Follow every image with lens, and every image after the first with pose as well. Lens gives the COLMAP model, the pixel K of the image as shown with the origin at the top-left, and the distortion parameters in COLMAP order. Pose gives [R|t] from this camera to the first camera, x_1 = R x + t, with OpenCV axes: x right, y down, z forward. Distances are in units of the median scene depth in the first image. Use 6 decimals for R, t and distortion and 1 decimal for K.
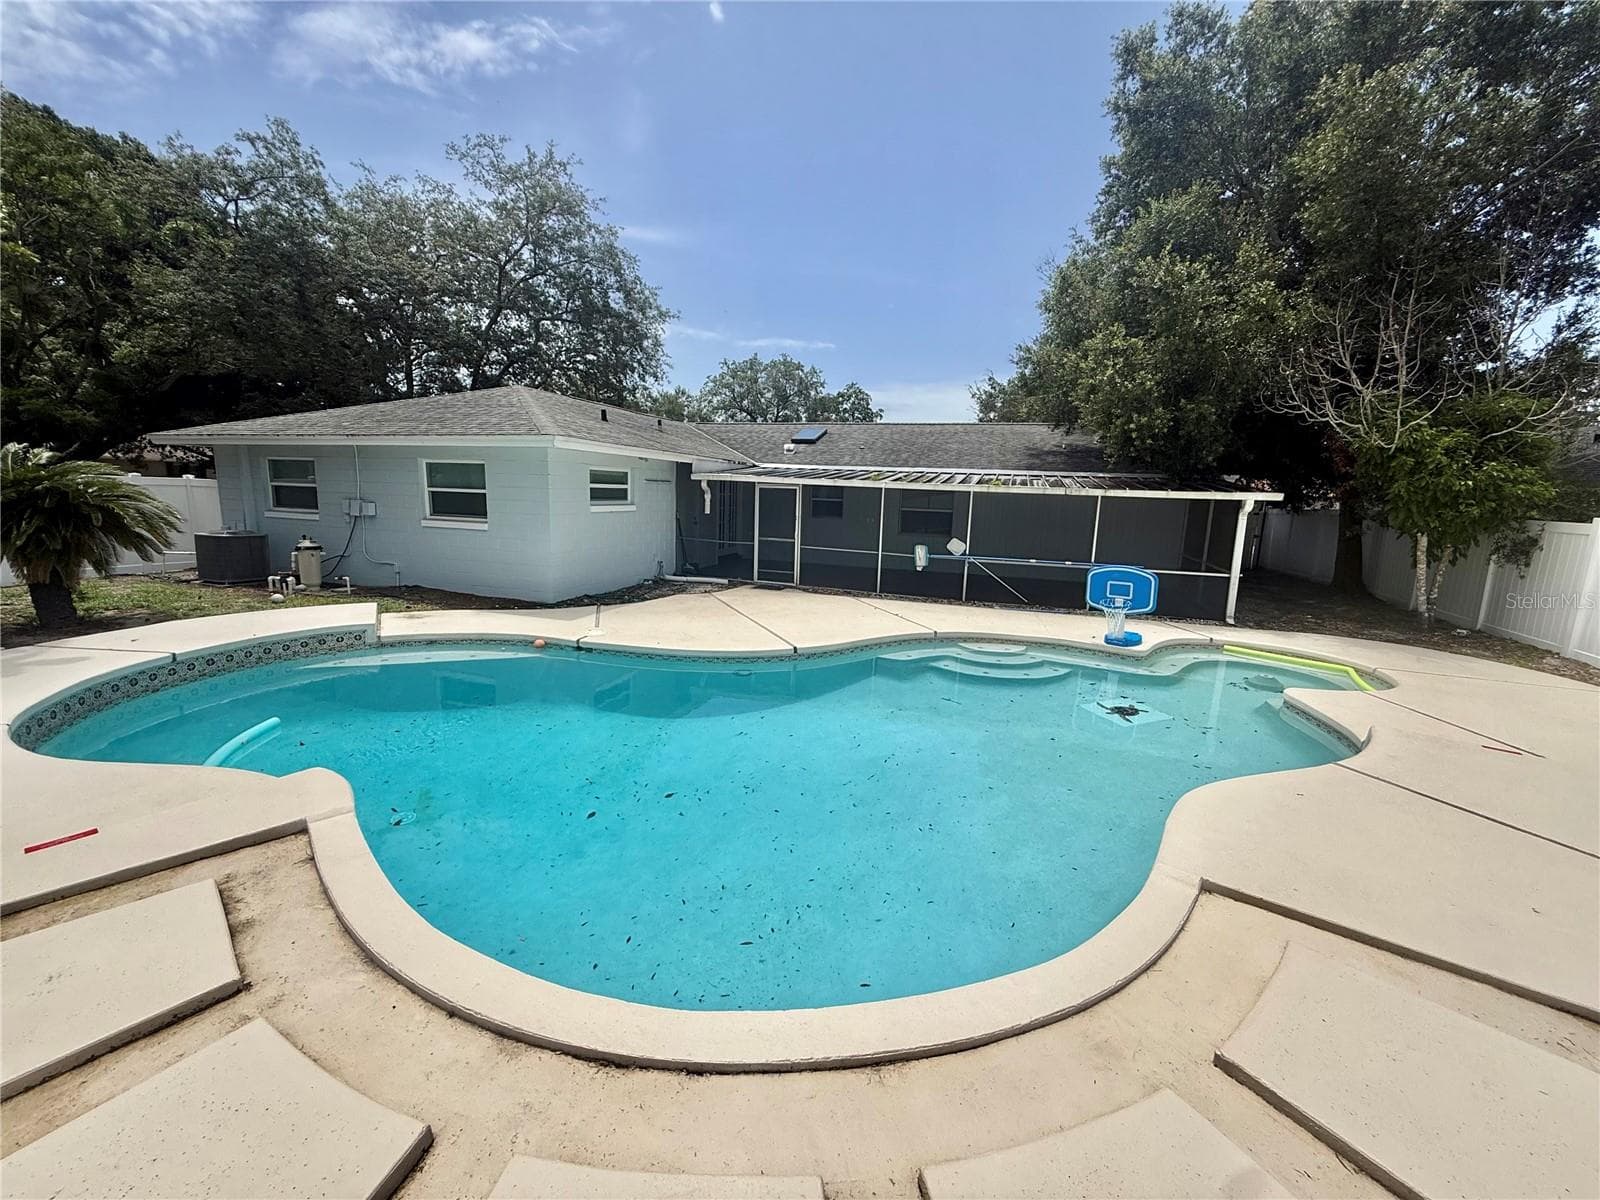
lens RADIAL K [[644.1, 0, 798.4], [0, 644.1, 593.4], [0, 0, 1]] dist [0.000394, 0.000113]
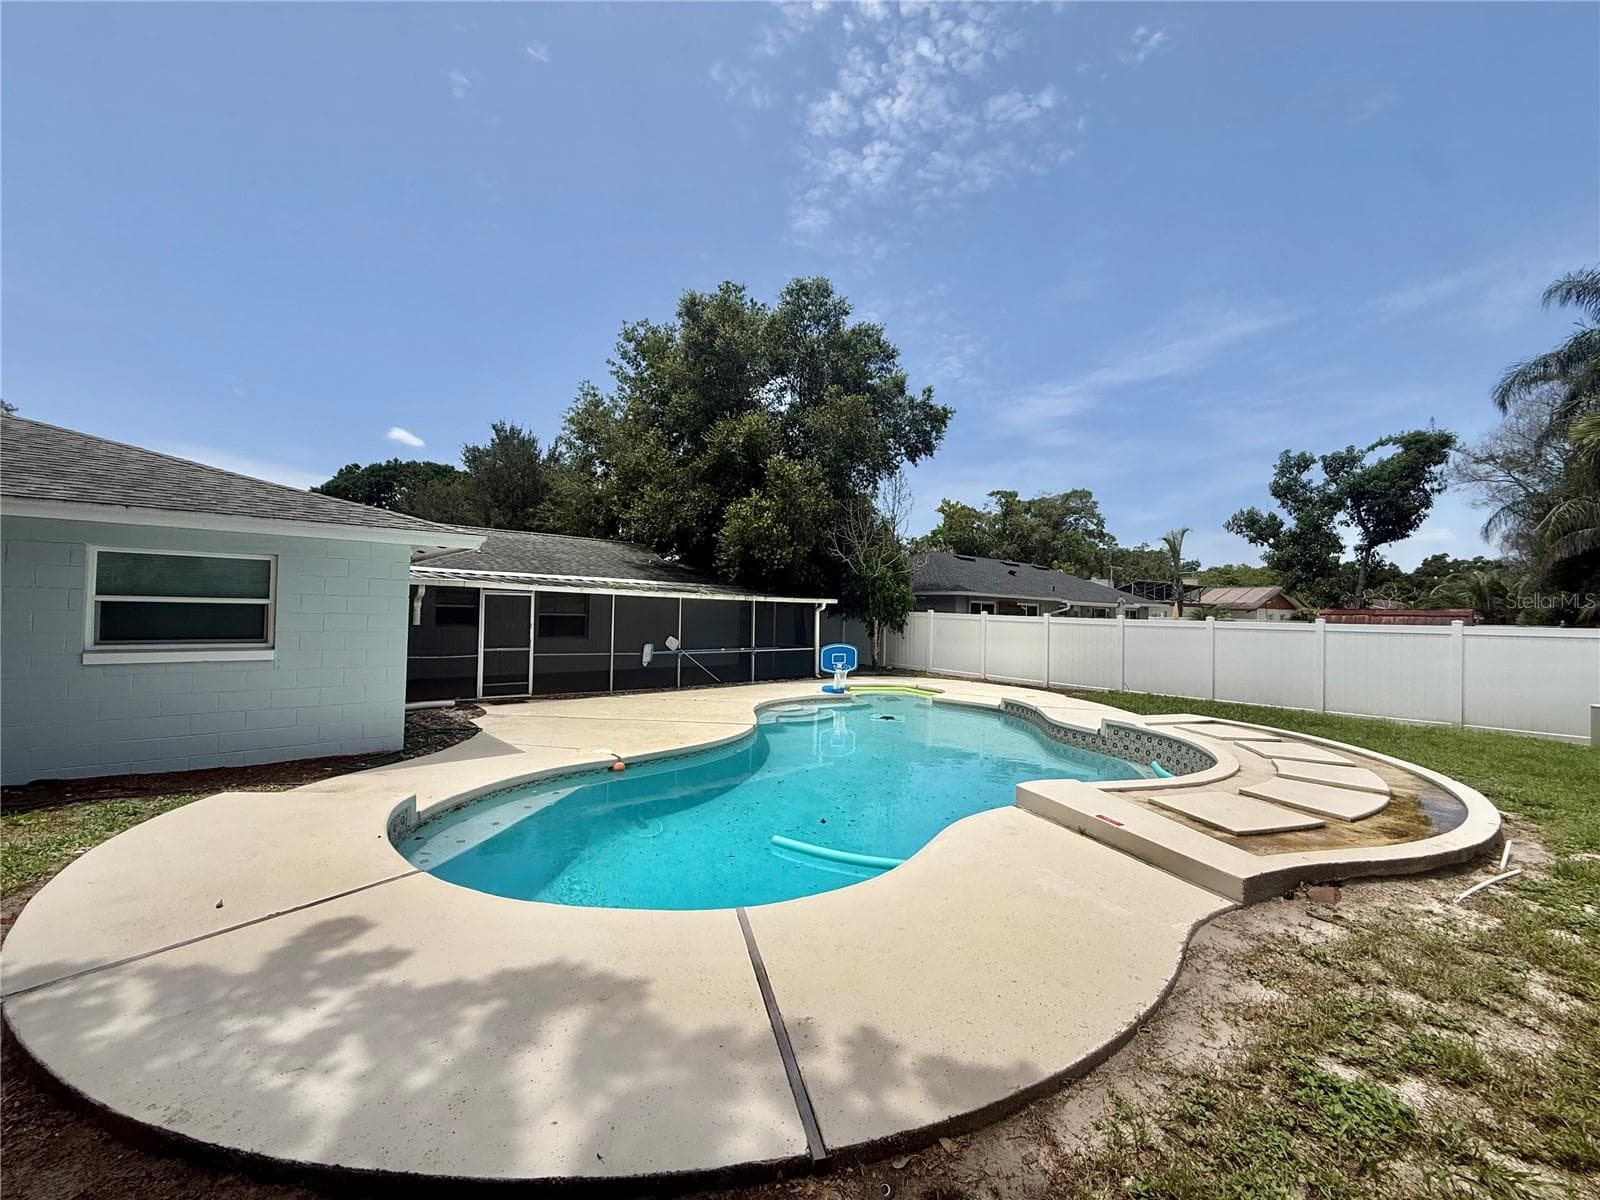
lens RADIAL K [[639.9, 0, 800.0], [0, 639.9, 600.0], [0, 0, 1]] dist [0.000666, 0.000039]
pose [[0.500233, -0.005562, 0.865873, -0.729378], [0.132823, 0.988638, -0.070384, -0.039068], [-0.855643, 0.150216, 0.495288, 0.197643]]
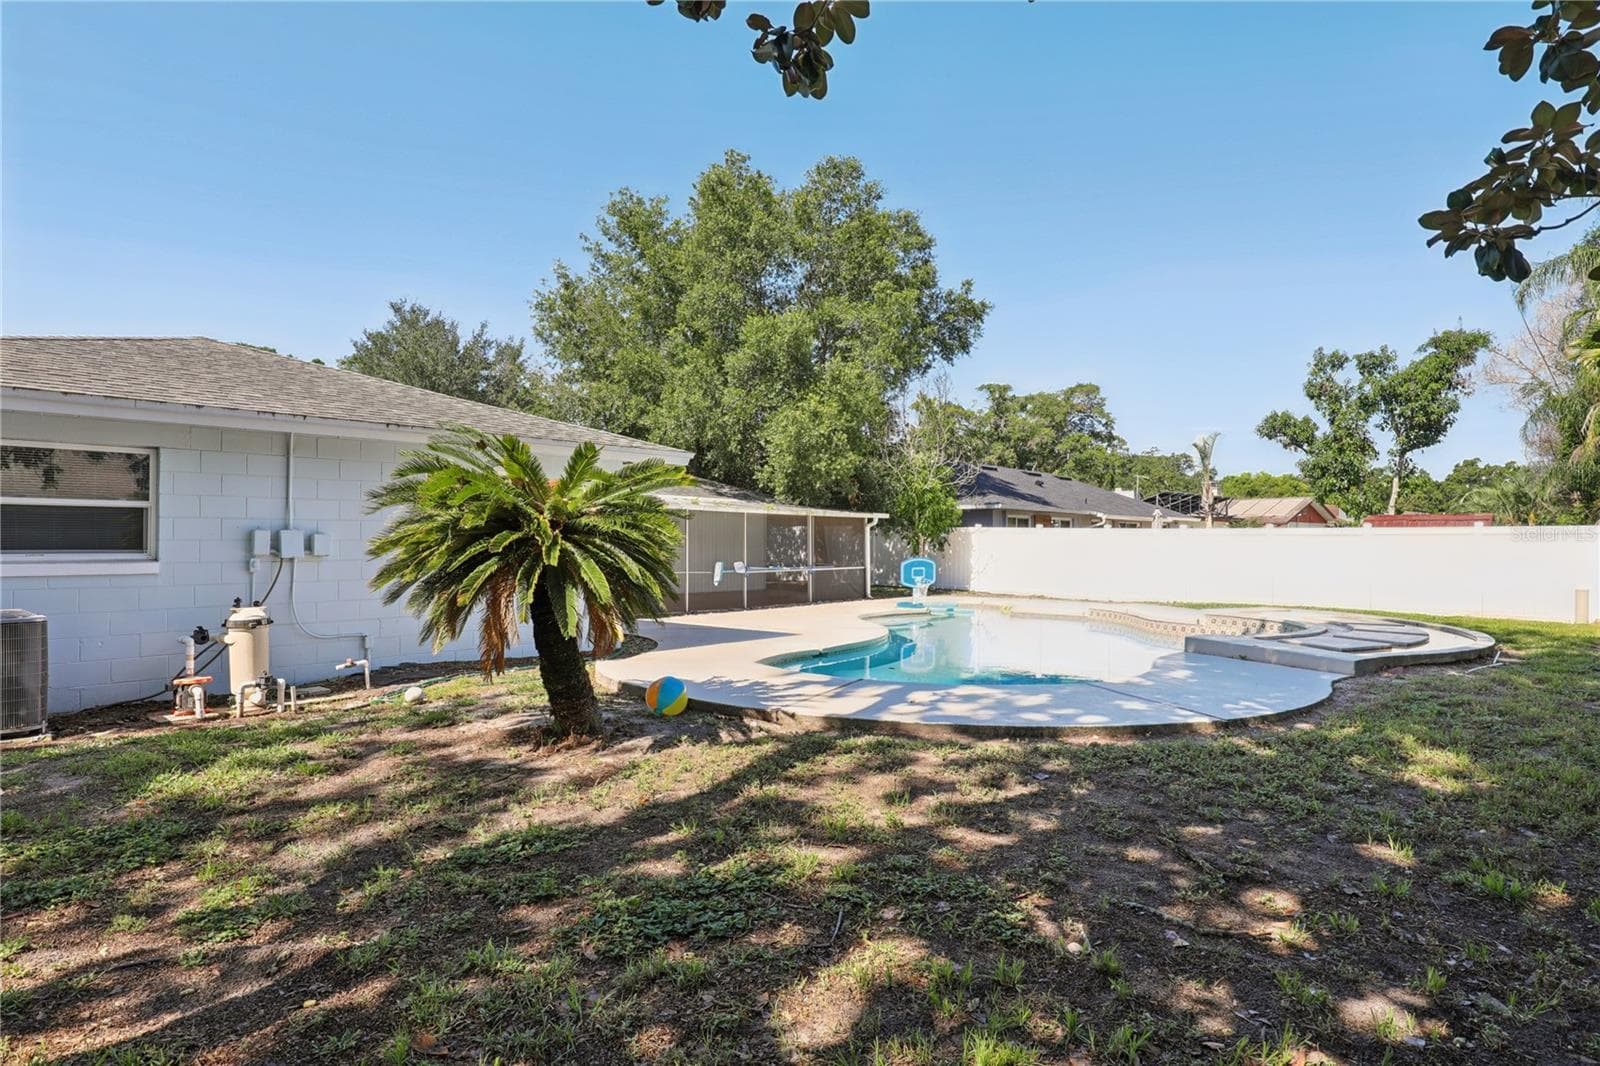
lens RADIAL K [[853.6, 0, 808.1], [0, 853.6, 537.4], [0, 0, 1]] dist [-0.018776, 0.000400]
pose [[0.394160, -0.027490, 0.918631, -1.178138], [0.154729, 0.987270, -0.036846, -0.042512], [-0.905923, 0.156662, 0.393396, 0.308709]]
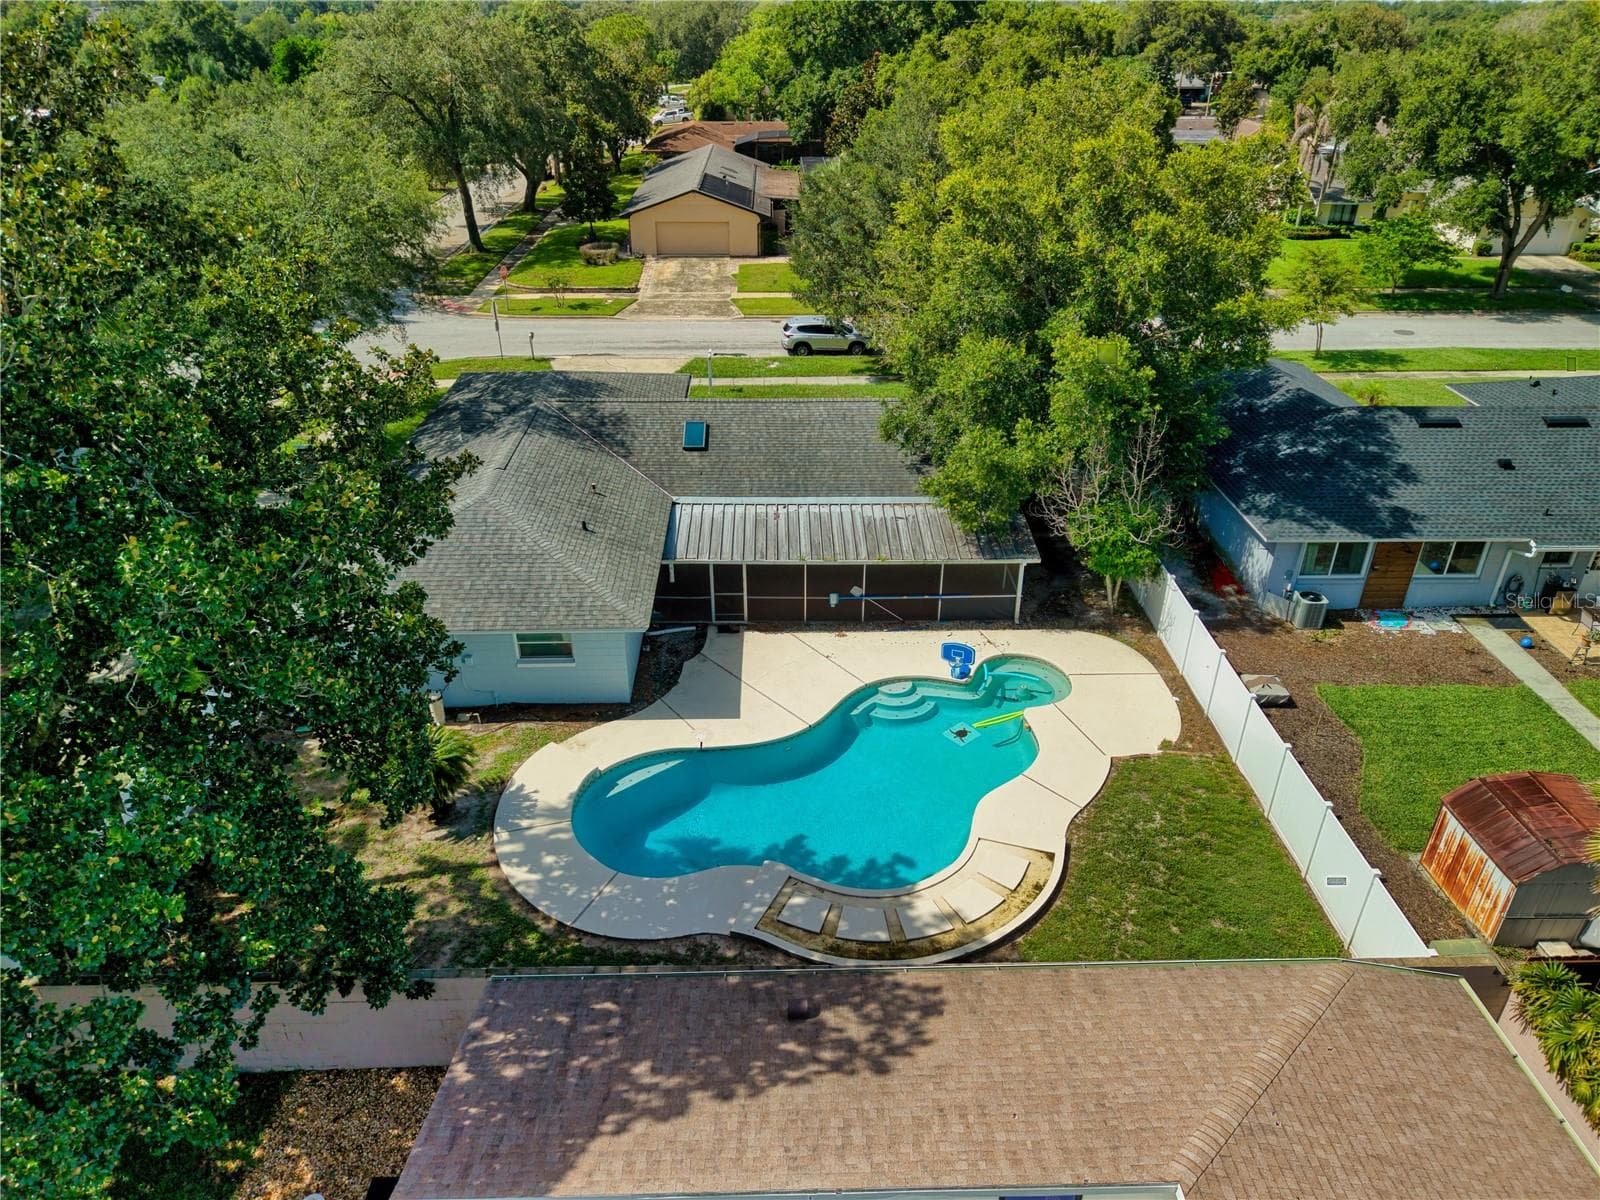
lens RADIAL K [[1081.9, 0, 800.0], [0, 1081.9, 600.0], [0, 0, 1]] dist [0.035503, 0.000226]
pose [[0.940330, -0.187356, 0.284037, -0.632612], [0.076719, 0.930002, 0.359460, -1.029677], [-0.331502, -0.316220, 0.888882, -1.264633]]
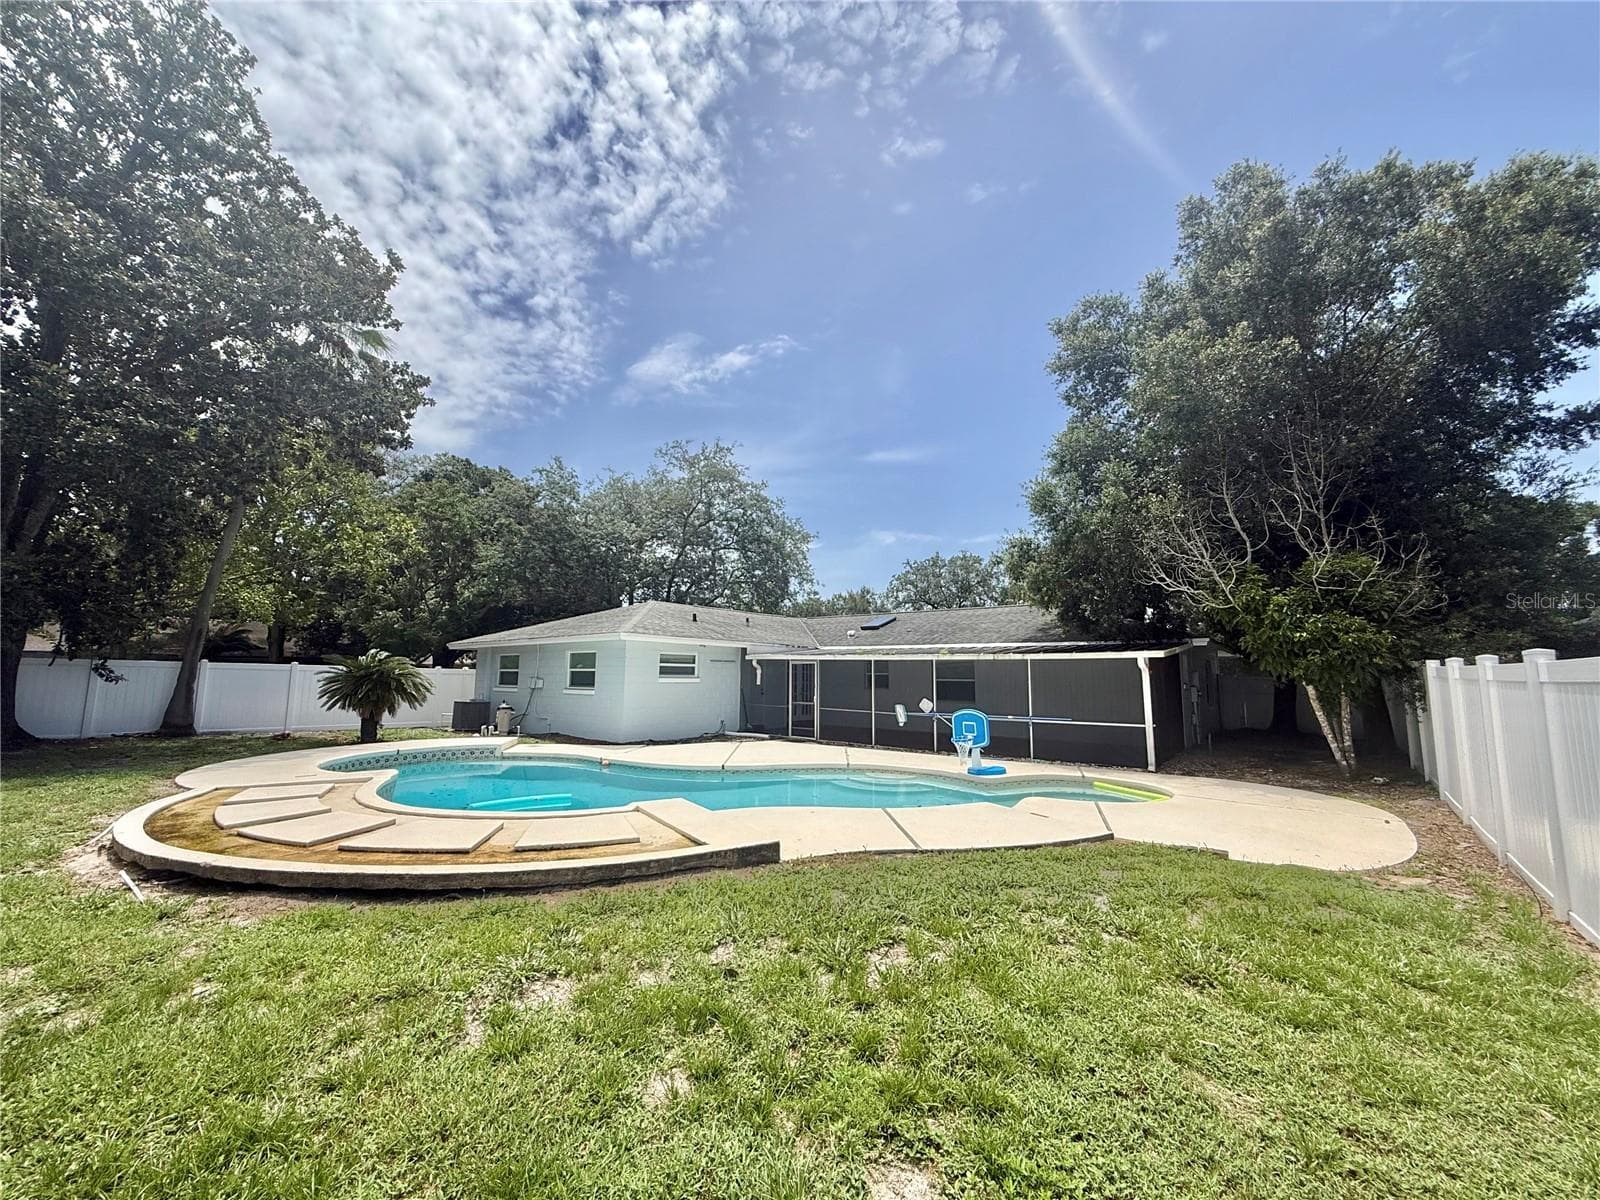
lens RADIAL K [[646.8, 0, 799.2], [0, 646.8, 603.2], [0, 0, 1]] dist [-0.000908, 0.000004]
pose [[0.936233, -0.064600, -0.345390, 0.490516], [-0.033271, 0.962241, -0.270159, 0.086293], [0.349800, 0.264424, 0.898732, -0.257038]]
